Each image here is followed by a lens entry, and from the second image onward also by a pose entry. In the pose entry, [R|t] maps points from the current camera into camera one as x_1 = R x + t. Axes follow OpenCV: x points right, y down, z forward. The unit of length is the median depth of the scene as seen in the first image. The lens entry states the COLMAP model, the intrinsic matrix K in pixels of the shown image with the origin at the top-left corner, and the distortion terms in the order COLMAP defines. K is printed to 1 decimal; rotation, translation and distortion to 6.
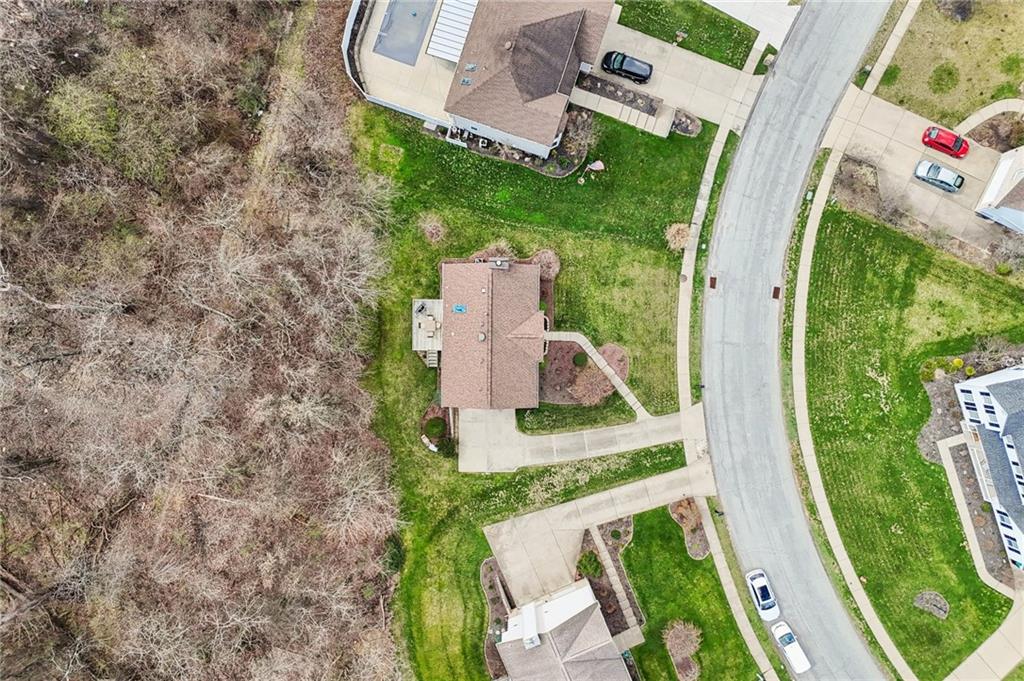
lens RADIAL K [[774.5, 0, 512.3], [0, 774.5, 340.9], [0, 0, 1]] dist [0.037749, -0.008814]
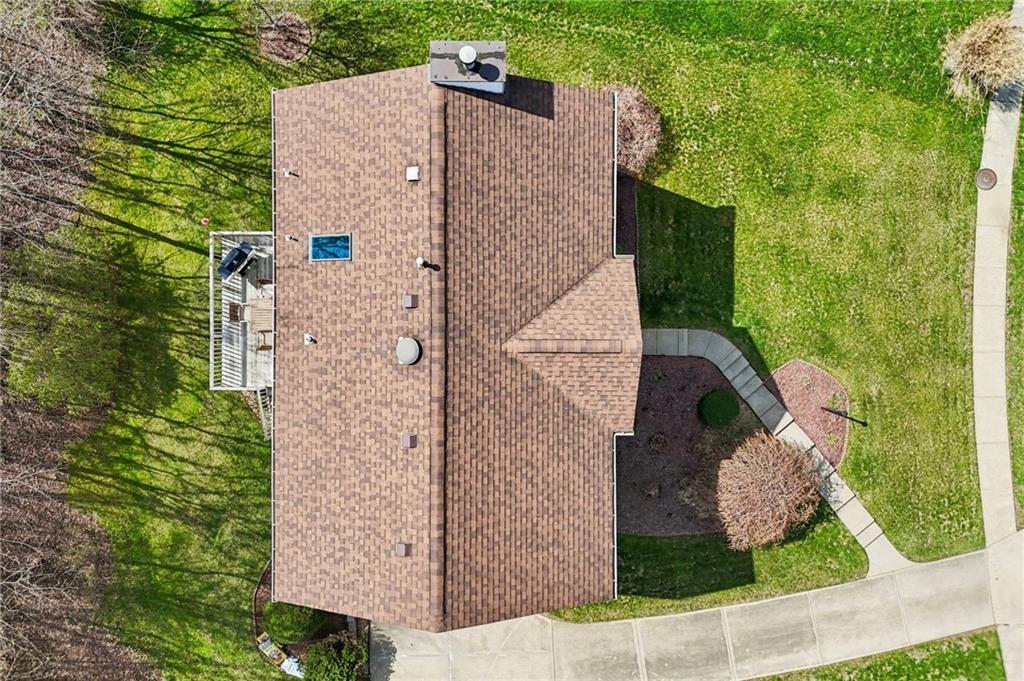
lens RADIAL K [[774.5, 0, 511.5], [0, 774.5, 339.3], [0, 0, 1]] dist [0.037749, -0.008814]
pose [[0.999971, -0.007612, 0.000341, -0.003849], [0.007612, 0.999969, 0.002071, -0.008096], [-0.000356, -0.002069, 0.999998, 0.644167]]
